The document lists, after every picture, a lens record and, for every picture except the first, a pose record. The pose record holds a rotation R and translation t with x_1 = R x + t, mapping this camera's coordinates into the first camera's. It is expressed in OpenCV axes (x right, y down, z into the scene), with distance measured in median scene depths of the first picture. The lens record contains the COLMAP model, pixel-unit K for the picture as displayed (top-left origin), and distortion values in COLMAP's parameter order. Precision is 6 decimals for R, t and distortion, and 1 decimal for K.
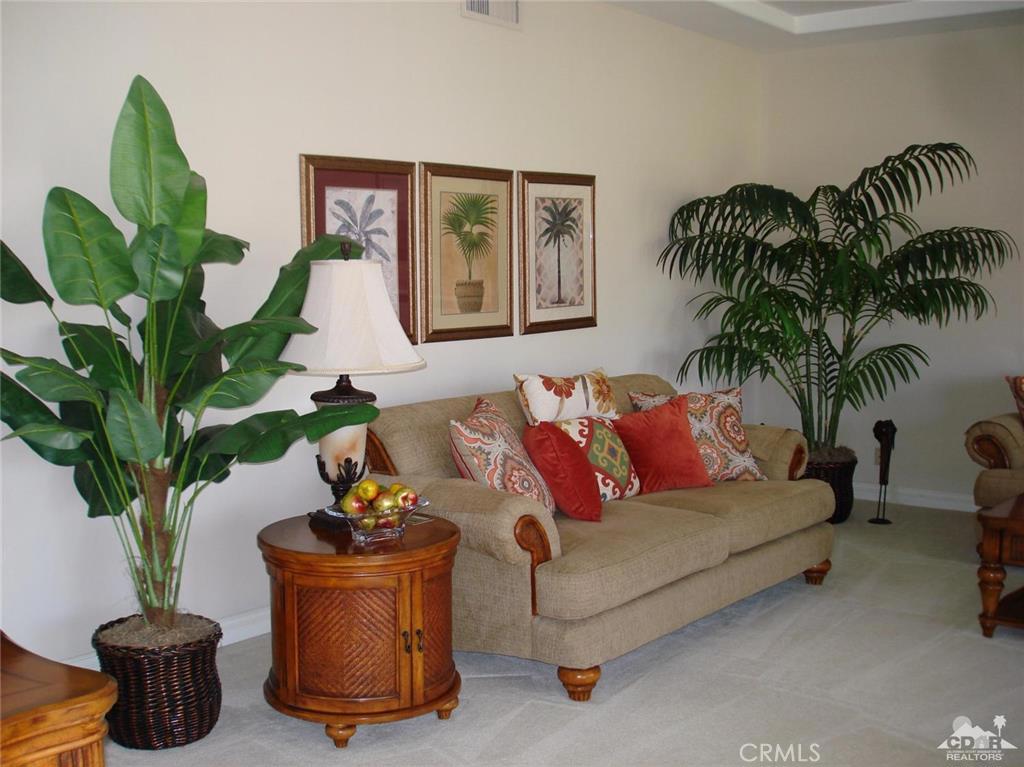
lens RADIAL K [[1150.8, 0, 493.4], [0, 1150.8, 384.0], [0, 0, 1]] dist [-0.069348, -0.145409]
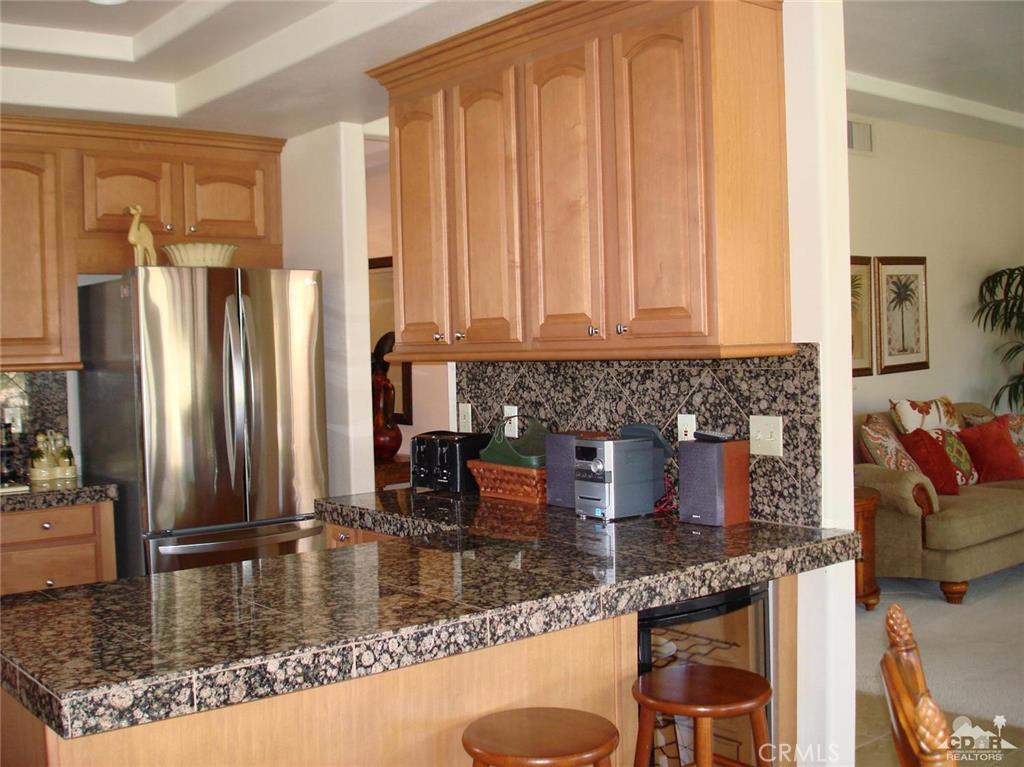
lens RADIAL K [[1150.8, 0, 493.4], [0, 1150.8, 384.0], [0, 0, 1]] dist [-0.069348, -0.145409]
pose [[0.978792, -0.012695, -0.204465, -0.182345], [0.001645, 0.998533, -0.054121, 0.050885], [0.204852, 0.052637, 0.977377, -0.524869]]
